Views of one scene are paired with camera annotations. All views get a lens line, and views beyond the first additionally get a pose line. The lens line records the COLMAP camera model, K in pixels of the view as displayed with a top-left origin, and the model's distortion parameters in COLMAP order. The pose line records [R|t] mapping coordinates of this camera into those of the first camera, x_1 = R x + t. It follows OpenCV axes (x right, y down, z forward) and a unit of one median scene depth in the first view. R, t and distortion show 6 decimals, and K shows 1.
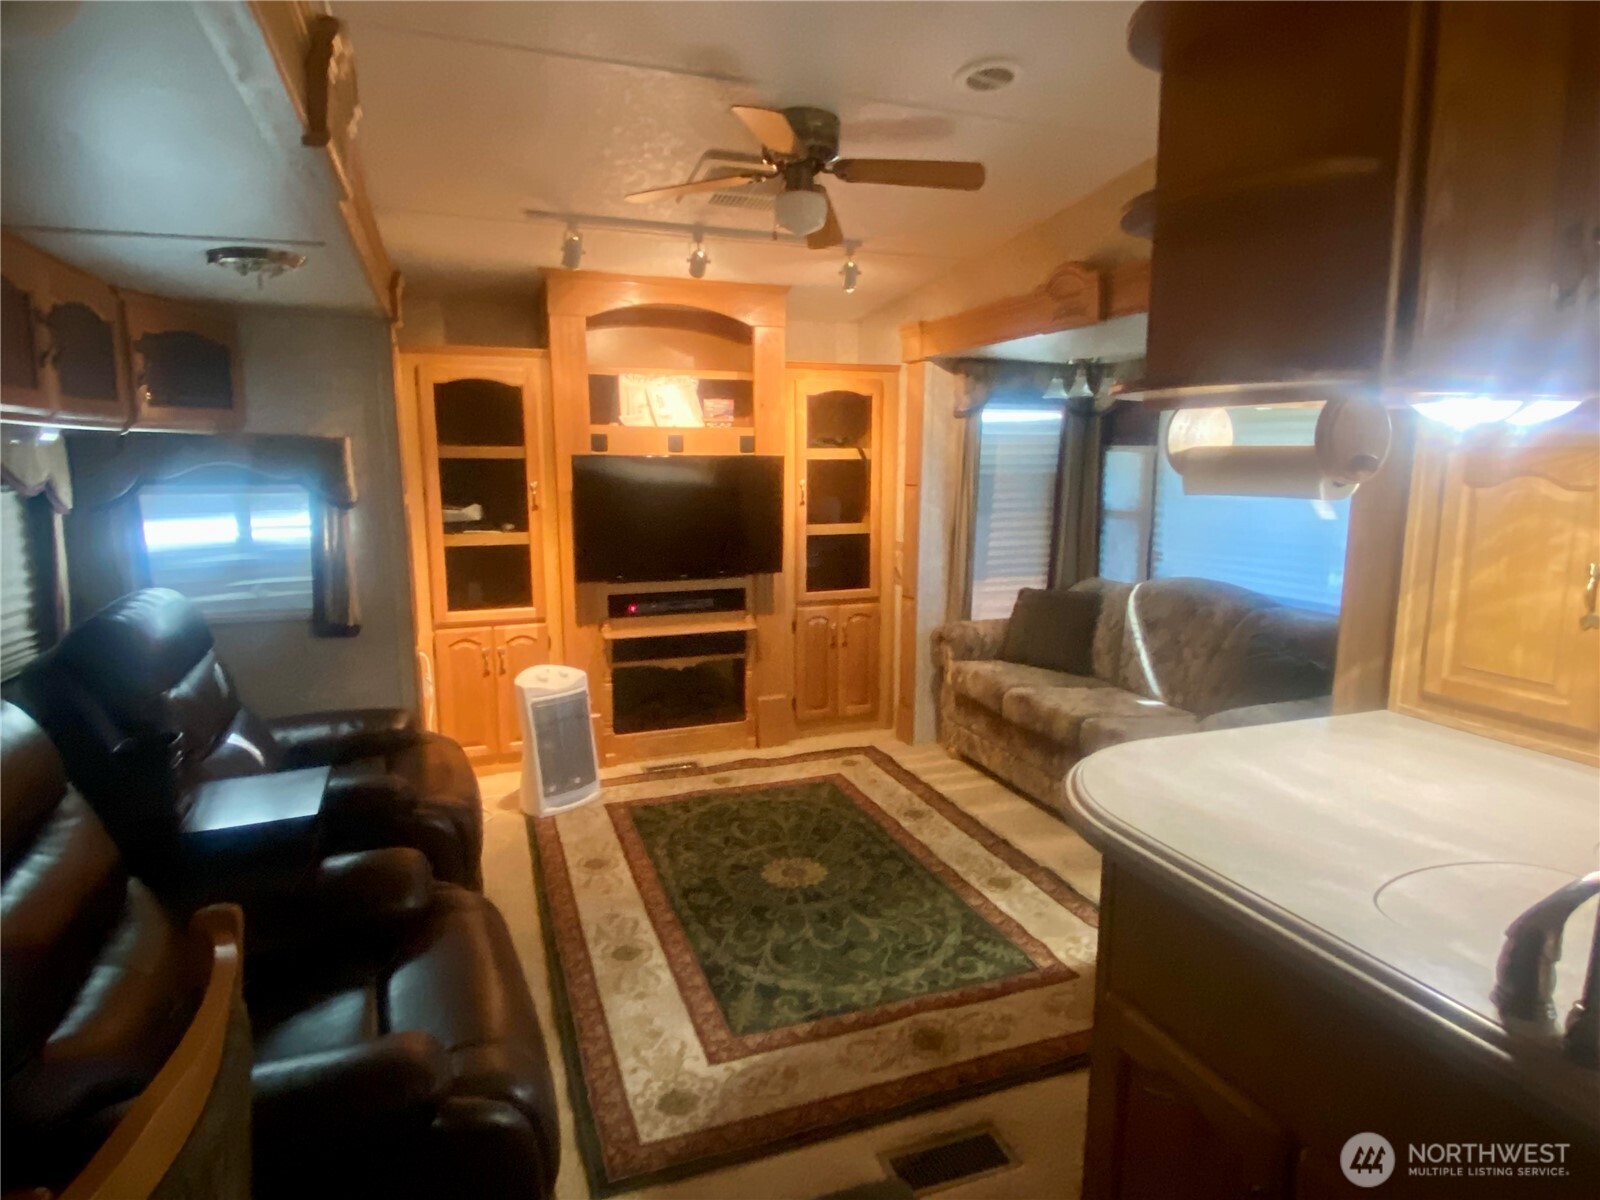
lens RADIAL K [[881.3, 0, 804.2], [0, 881.3, 599.2], [0, 0, 1]] dist [0.009638, -0.027460]
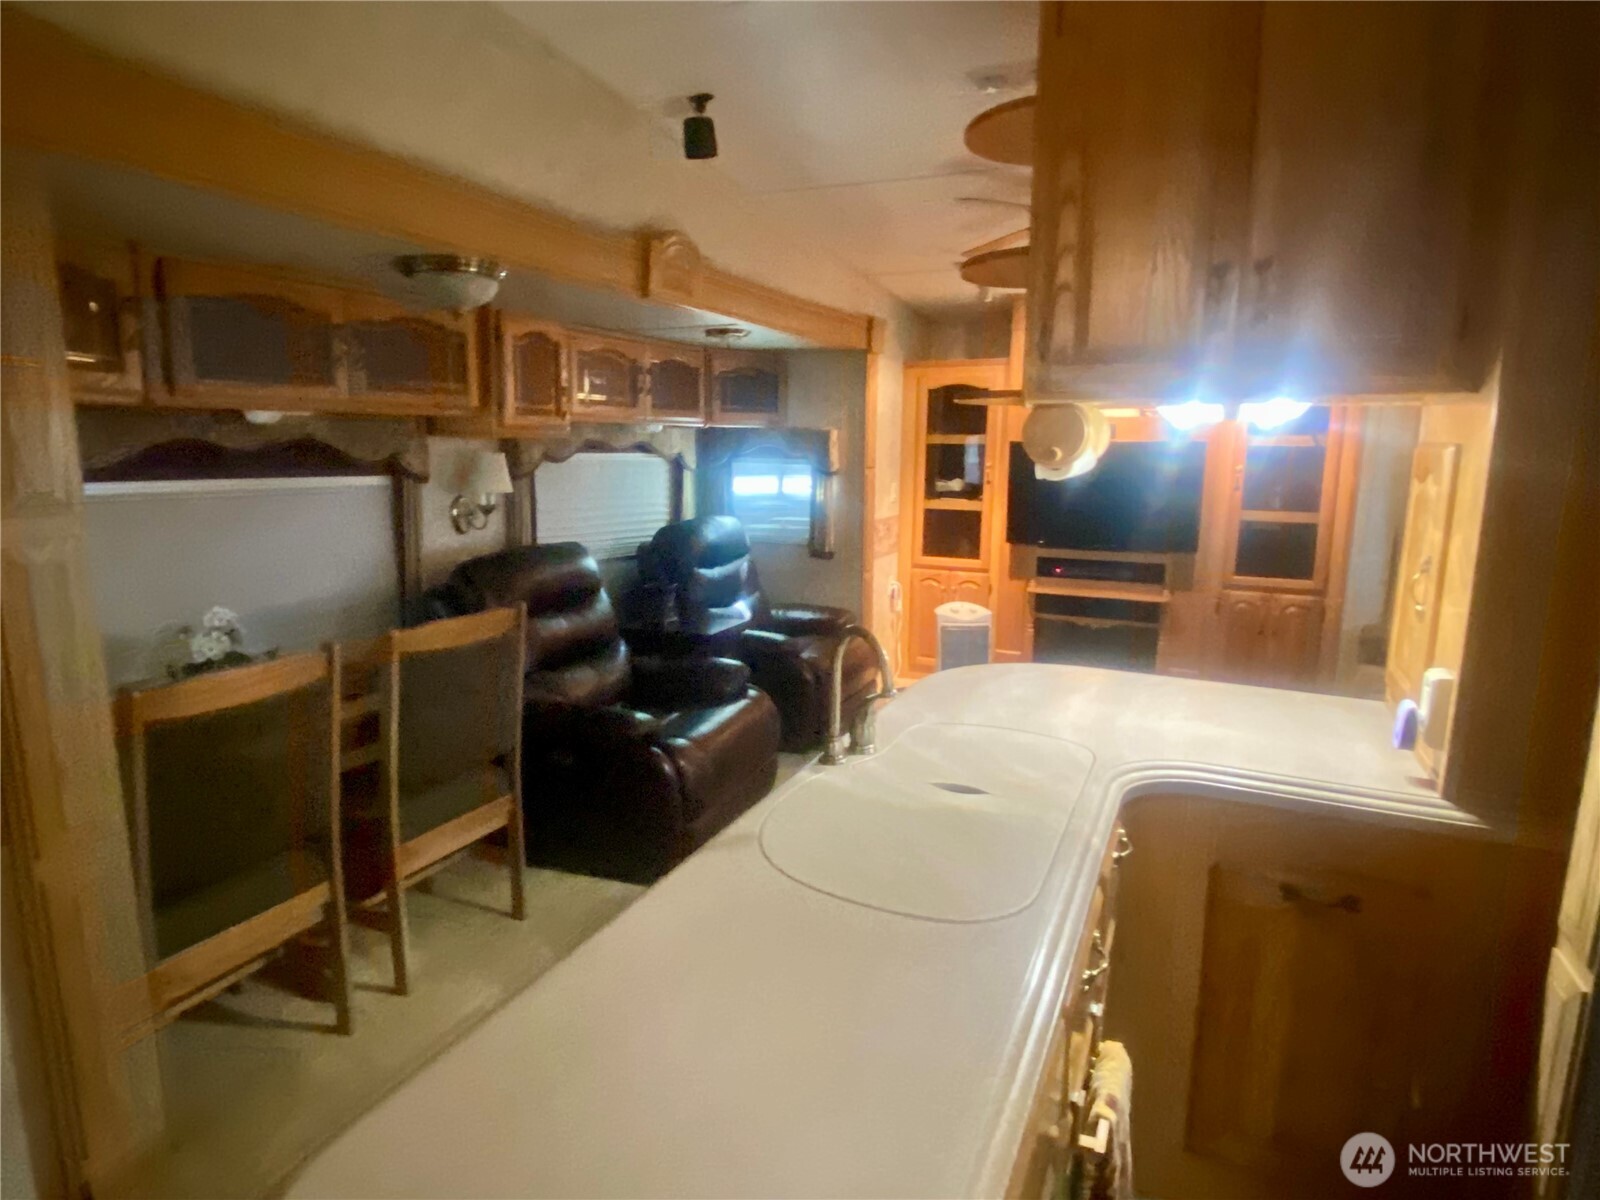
lens RADIAL K [[881.3, 0, 804.6], [0, 881.3, 597.0], [0, 0, 1]] dist [0.009638, -0.027460]
pose [[0.691827, 0.126452, -0.710905, 0.460126], [-0.118983, 0.991052, 0.060493, 0.016178], [0.712193, 0.042734, 0.700682, -0.085701]]
